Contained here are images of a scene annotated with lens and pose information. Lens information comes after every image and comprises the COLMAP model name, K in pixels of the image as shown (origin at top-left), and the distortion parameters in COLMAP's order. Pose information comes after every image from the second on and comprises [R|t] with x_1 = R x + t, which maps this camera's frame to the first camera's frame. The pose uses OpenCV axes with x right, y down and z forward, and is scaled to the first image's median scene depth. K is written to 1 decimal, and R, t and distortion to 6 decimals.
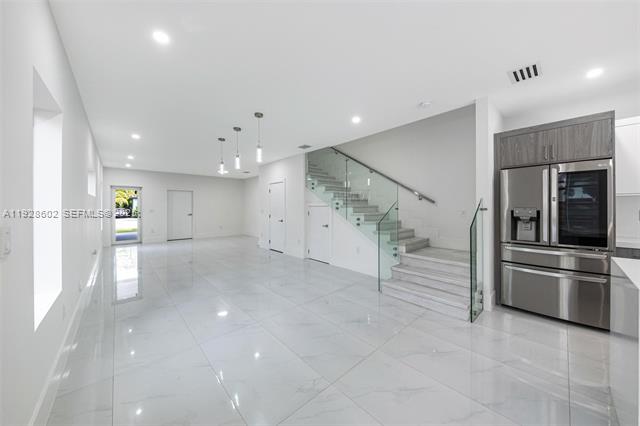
lens RADIAL K [[218.1, 0, 322.1], [0, 218.1, 207.4], [0, 0, 1]] dist [0.000886, -0.000128]
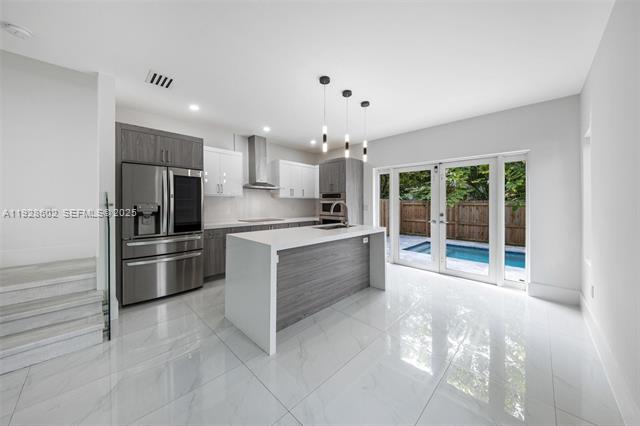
lens RADIAL K [[219.8, 0, 320.8], [0, 219.8, 204.5], [0, 0, 1]] dist [-0.000751, -0.000135]
pose [[-0.054140, -0.001683, 0.998532, -0.098317], [-0.004148, 0.999990, 0.001461, 0.001028], [-0.998525, -0.004063, -0.054146, 0.120562]]
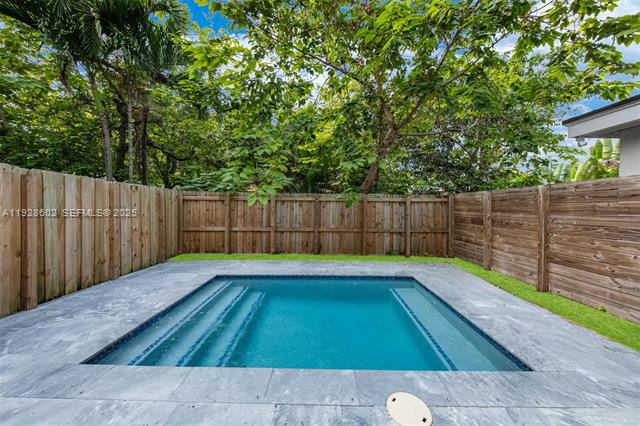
lens RADIAL K [[222.4, 0, 322.1], [0, 222.4, 207.2], [0, 0, 1]] dist [0.009486, -0.000125]
pose [[-0.731745, -0.007821, 0.681534, 0.836285], [-0.004689, 0.999968, 0.006440, 0.035726], [-0.681563, 0.001517, -0.731758, -0.536047]]
